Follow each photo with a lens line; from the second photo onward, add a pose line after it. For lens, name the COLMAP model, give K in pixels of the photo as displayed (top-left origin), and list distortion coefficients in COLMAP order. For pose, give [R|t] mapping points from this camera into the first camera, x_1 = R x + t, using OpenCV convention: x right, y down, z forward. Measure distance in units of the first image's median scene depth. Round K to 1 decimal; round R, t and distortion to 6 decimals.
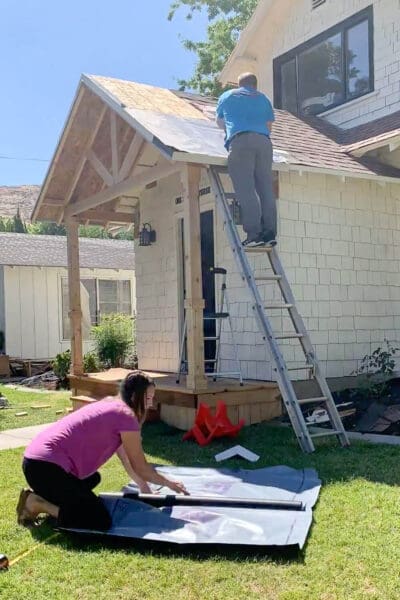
lens RADIAL K [[674.6, 0, 211.6], [0, 674.6, 331.4], [0, 0, 1]] dist [0.019196, -0.047873]
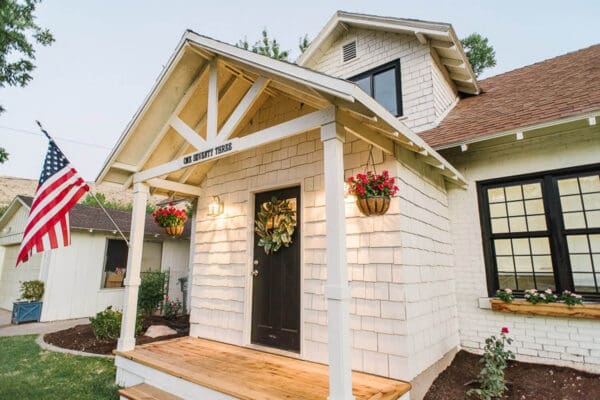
lens RADIAL K [[331.2, 0, 301.5], [0, 331.2, 199.8], [0, 0, 1]] dist [0.003263, 0.000282]
pose [[0.939757, 0.096041, 0.328075, -0.141238], [-0.026950, 0.977550, -0.208971, -0.045124], [-0.340780, 0.187541, 0.921248, 0.461341]]
